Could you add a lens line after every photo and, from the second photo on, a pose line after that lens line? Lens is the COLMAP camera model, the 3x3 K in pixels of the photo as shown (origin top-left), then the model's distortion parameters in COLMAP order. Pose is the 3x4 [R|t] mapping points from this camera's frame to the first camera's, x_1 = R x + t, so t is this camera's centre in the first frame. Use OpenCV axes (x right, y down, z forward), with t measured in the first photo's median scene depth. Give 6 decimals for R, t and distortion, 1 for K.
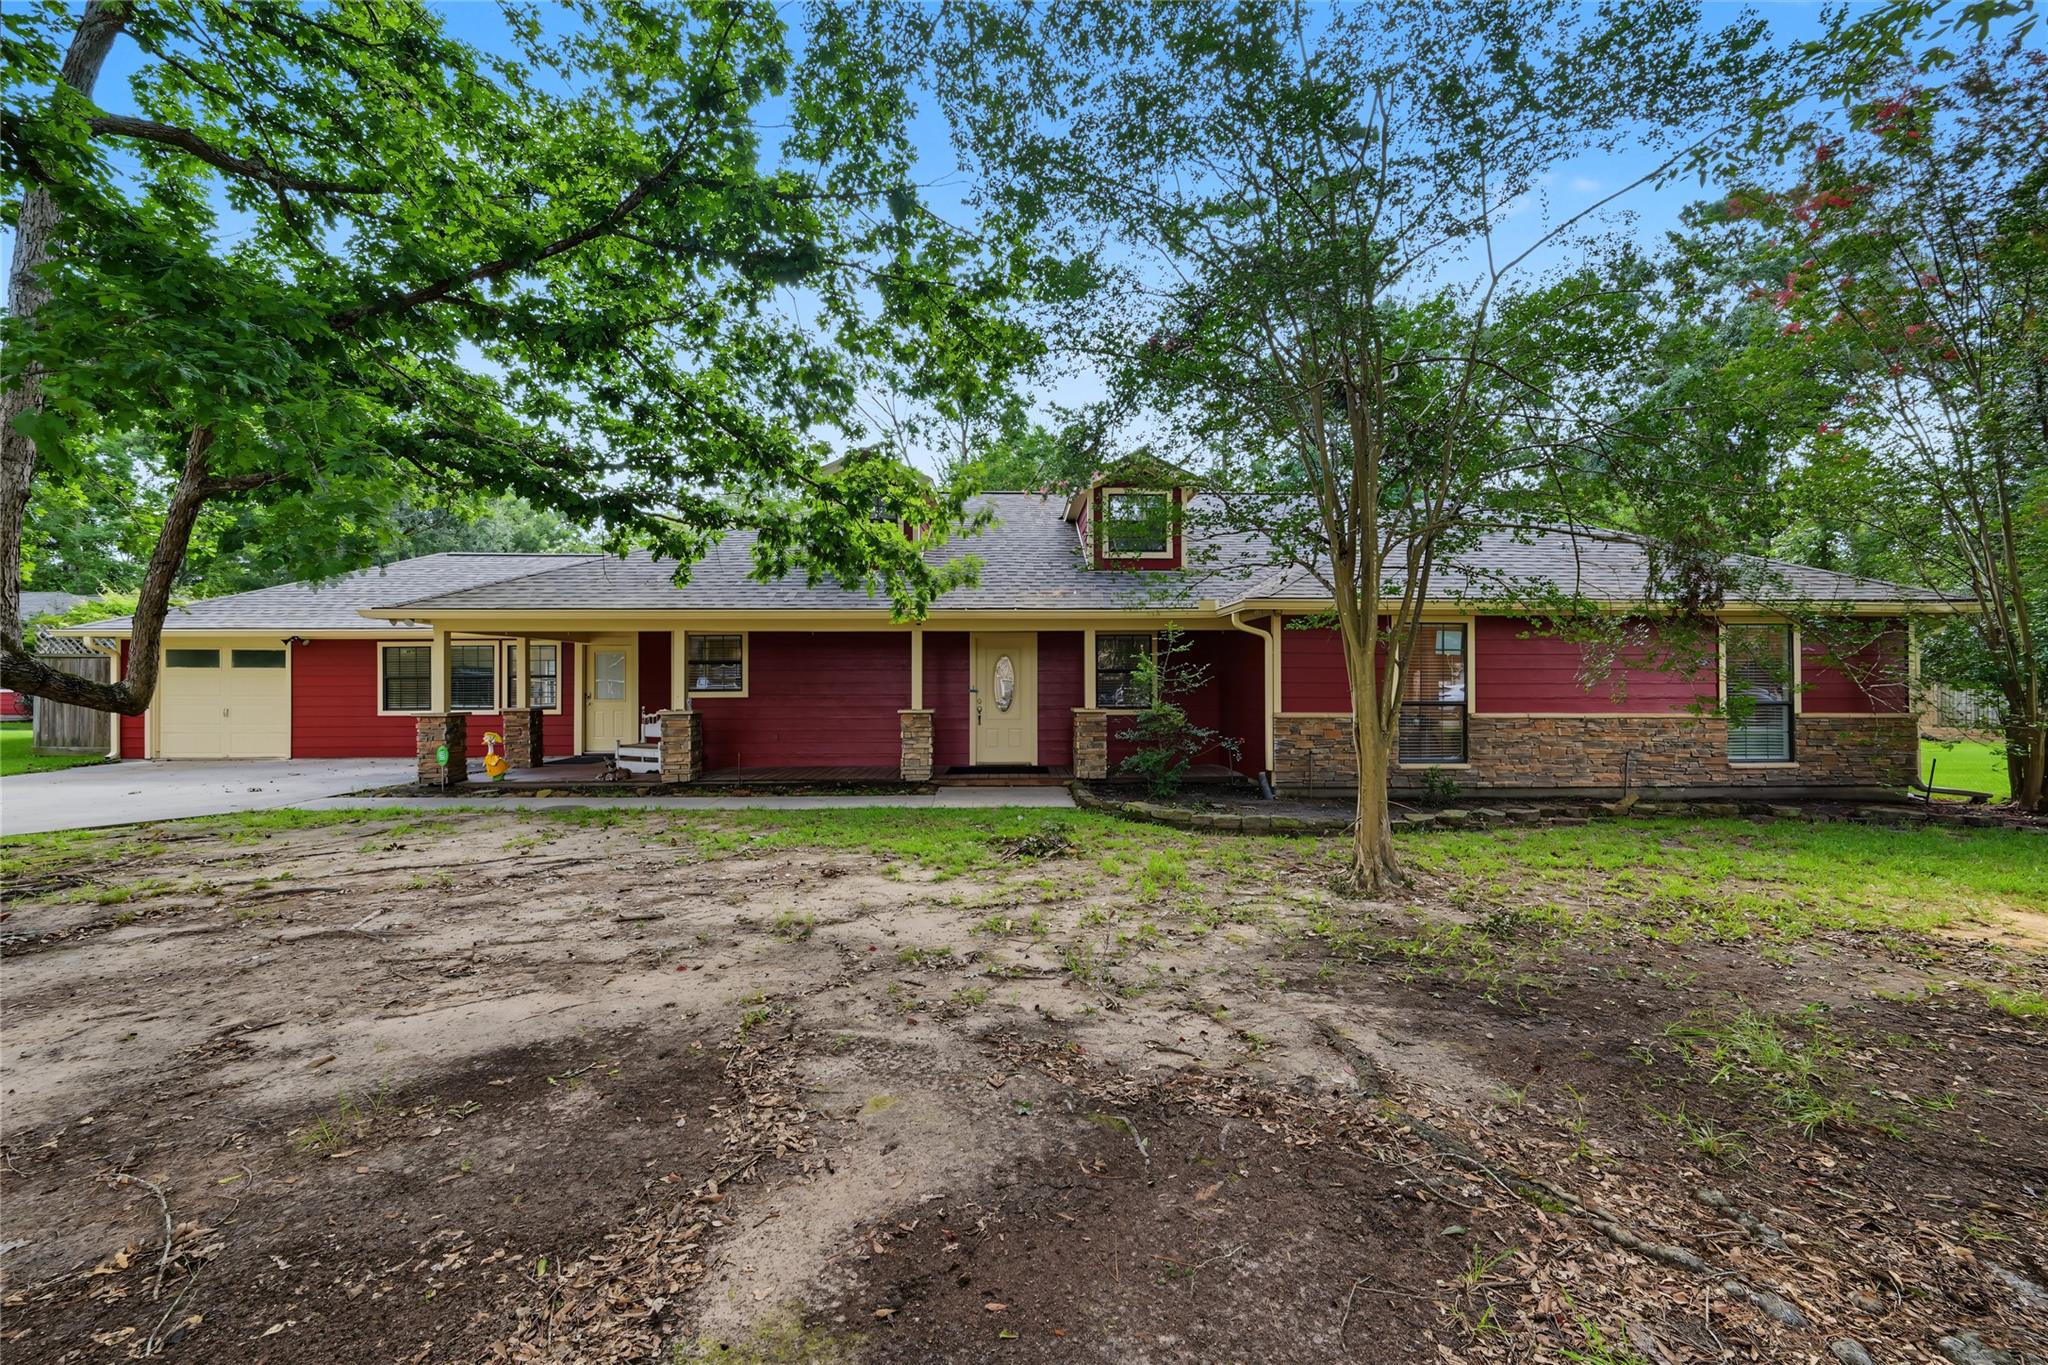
lens RADIAL K [[828.4, 0, 1024.0], [0, 828.4, 682.5], [0, 0, 1]] dist [0.001327, 0.000351]
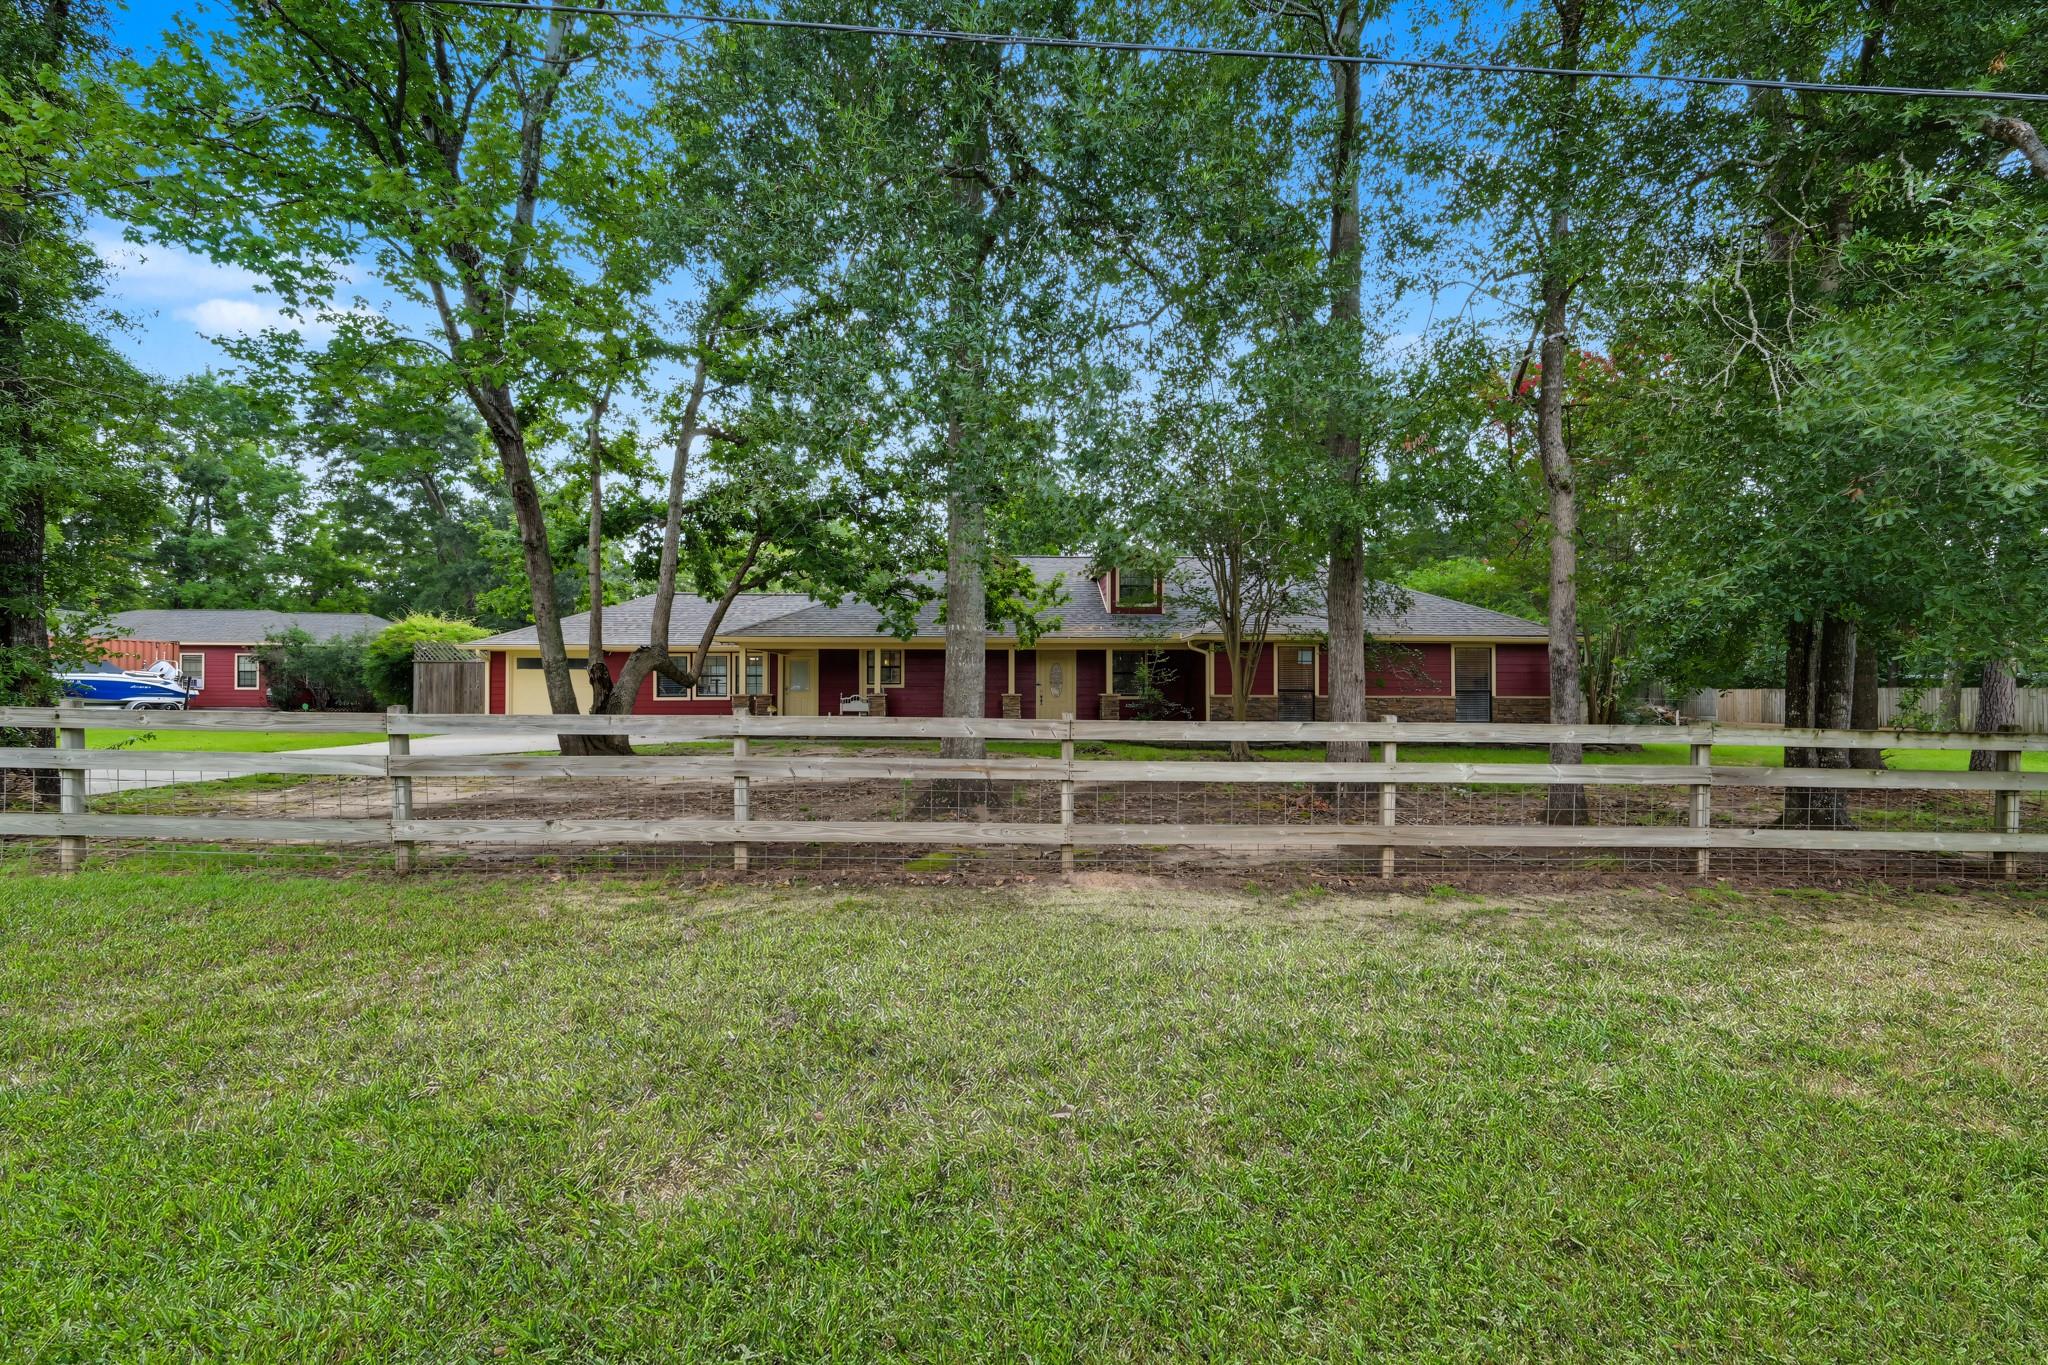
lens RADIAL K [[828.4, 0, 1024.0], [0, 828.4, 682.5], [0, 0, 1]] dist [0.001327, 0.000351]
pose [[0.999950, 0.002421, 0.009658, -0.117609], [-0.002356, 0.999975, -0.006720, 0.019016], [-0.009674, 0.006697, 0.999931, -0.740920]]
